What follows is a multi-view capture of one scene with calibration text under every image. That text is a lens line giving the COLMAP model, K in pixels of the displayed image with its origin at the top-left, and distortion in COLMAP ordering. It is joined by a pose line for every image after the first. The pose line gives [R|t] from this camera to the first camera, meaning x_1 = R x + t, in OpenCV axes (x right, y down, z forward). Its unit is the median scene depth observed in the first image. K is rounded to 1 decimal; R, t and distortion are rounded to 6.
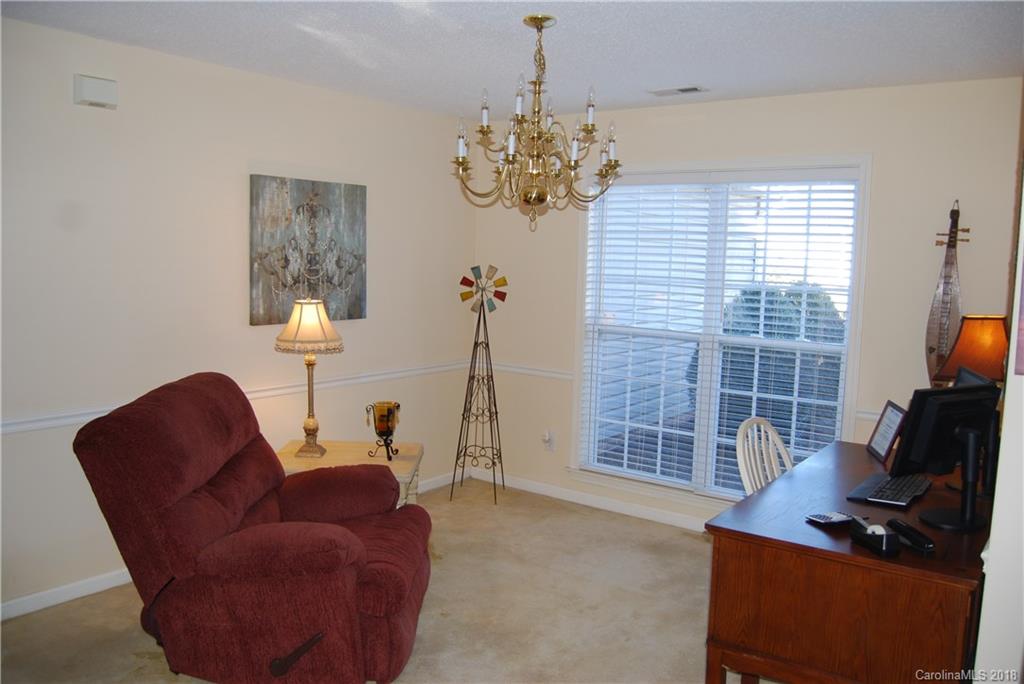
lens RADIAL K [[801.5, 0, 512.4], [0, 801.5, 341.8], [0, 0, 1]] dist [-0.087607, 0.019429]
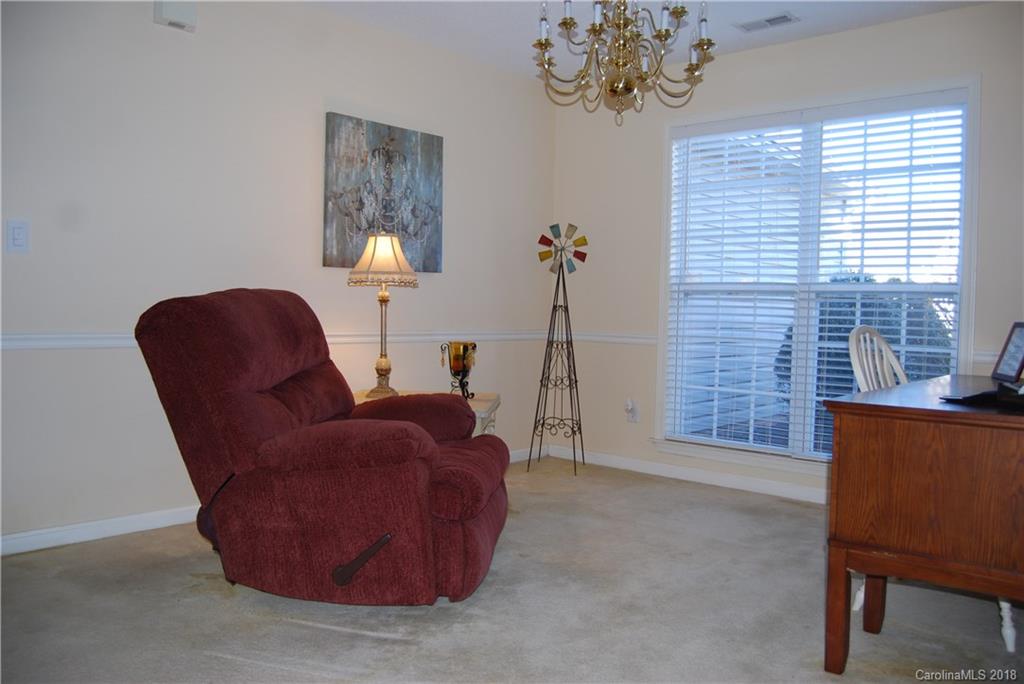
lens RADIAL K [[801.5, 0, 511.8], [0, 801.5, 342.2], [0, 0, 1]] dist [-0.087607, 0.019429]
pose [[0.995852, -0.002277, -0.090956, -0.014810], [-0.003729, 0.997825, -0.065807, 0.163825], [0.090908, 0.065873, 0.993678, 0.071281]]
